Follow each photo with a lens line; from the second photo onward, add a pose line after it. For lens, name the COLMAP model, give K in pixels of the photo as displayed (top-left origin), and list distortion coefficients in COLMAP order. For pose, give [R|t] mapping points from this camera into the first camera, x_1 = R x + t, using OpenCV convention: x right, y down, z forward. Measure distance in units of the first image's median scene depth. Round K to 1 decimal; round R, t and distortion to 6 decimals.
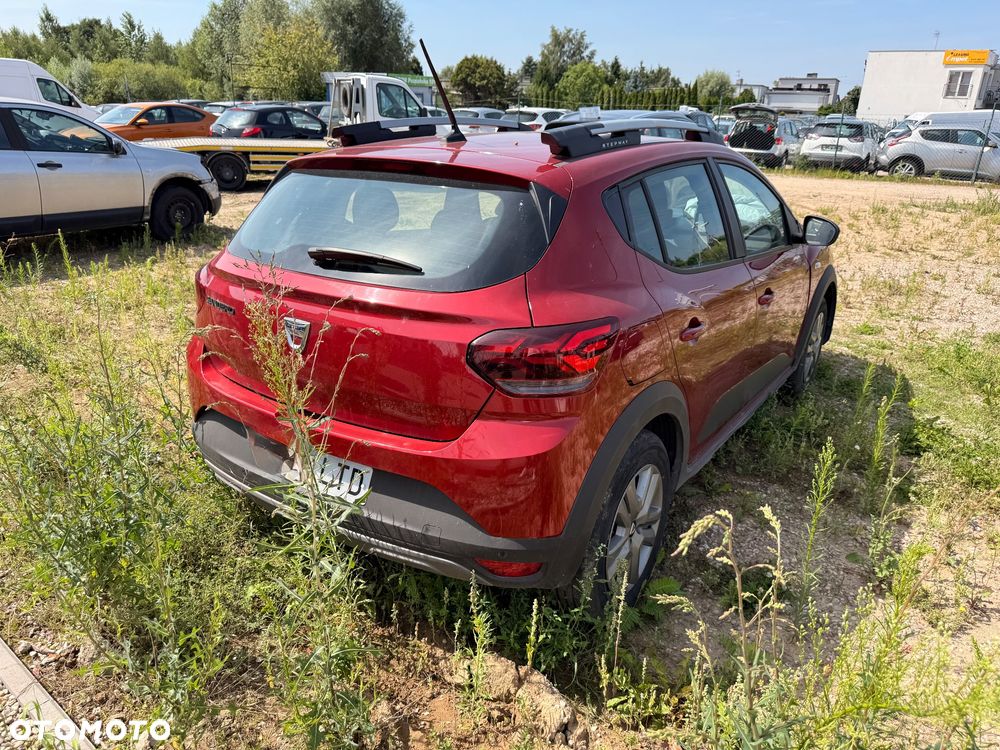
lens RADIAL K [[717.5, 0, 504.2], [0, 717.5, 379.1], [0, 0, 1]] dist [-0.004822, -0.005581]
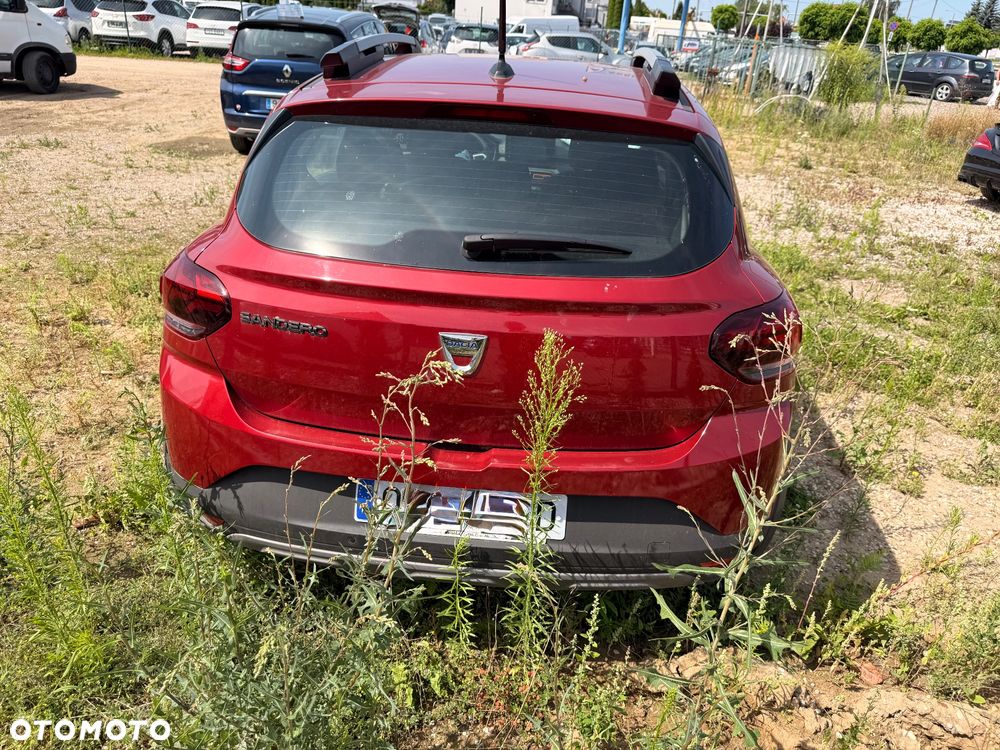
lens RADIAL K [[712.0, 0, 506.5], [0, 712.0, 375.8], [0, 0, 1]] dist [0.018297, -0.028686]
pose [[0.867638, -0.186853, 0.460750, -0.072783], [0.128516, 0.979486, 0.155212, -0.018186], [-0.480300, -0.075454, 0.873853, 0.038477]]
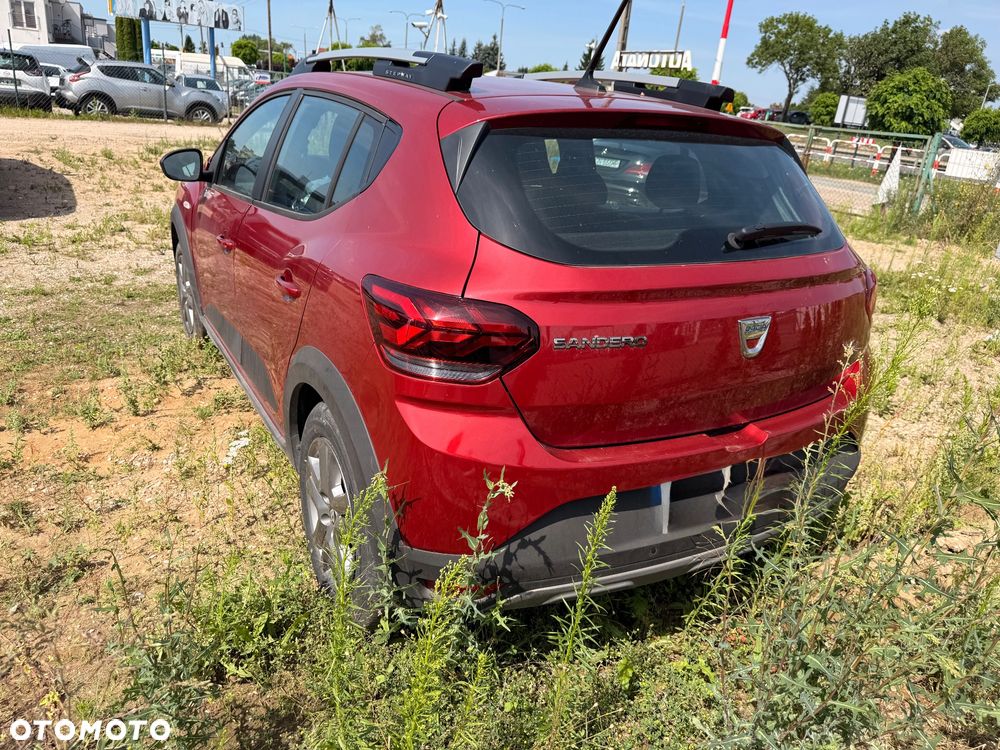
lens RADIAL K [[697.2, 0, 500.0], [0, 697.2, 375.0], [0, 0, 1]] dist [0.010889, -0.000087]
pose [[0.437509, -0.321832, 0.839649, -0.125357], [0.251711, 0.940261, 0.229239, -0.031173], [-0.863266, 0.111054, 0.492381, 0.097611]]
